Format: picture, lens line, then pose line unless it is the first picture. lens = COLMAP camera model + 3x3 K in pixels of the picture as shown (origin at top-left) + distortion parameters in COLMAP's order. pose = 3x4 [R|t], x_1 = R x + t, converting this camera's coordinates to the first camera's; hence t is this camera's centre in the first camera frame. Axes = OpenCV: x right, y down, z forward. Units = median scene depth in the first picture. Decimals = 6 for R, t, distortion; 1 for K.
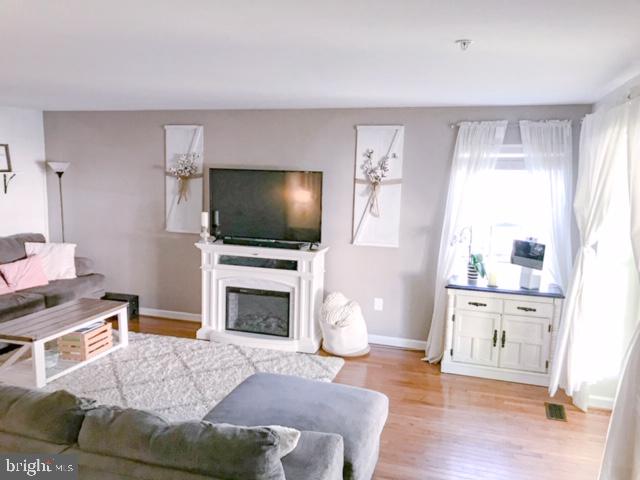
lens RADIAL K [[540.8, 0, 320.0], [0, 540.8, 240.0], [0, 0, 1]] dist [0.071819, 0.002144]
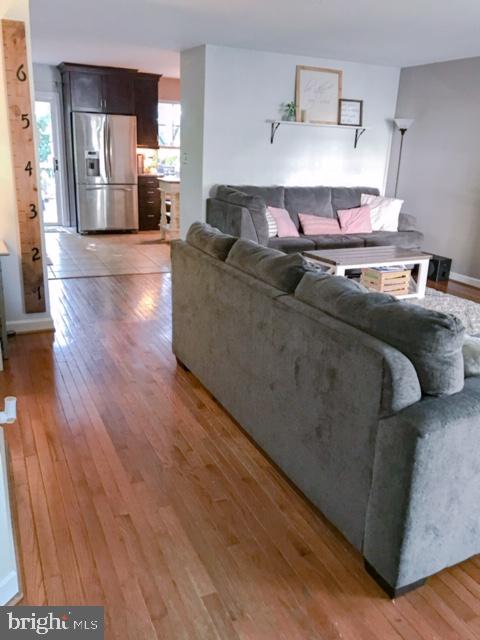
lens RADIAL K [[546.1, 0, 240.0], [0, 546.1, 320.0], [0, 0, 1]] dist [0.002654, 0.005711]
pose [[0.710448, 0.223311, -0.667380, 0.080055], [-0.121613, 0.973010, 0.196116, 0.066922], [0.693162, -0.058168, 0.718431, 0.032434]]
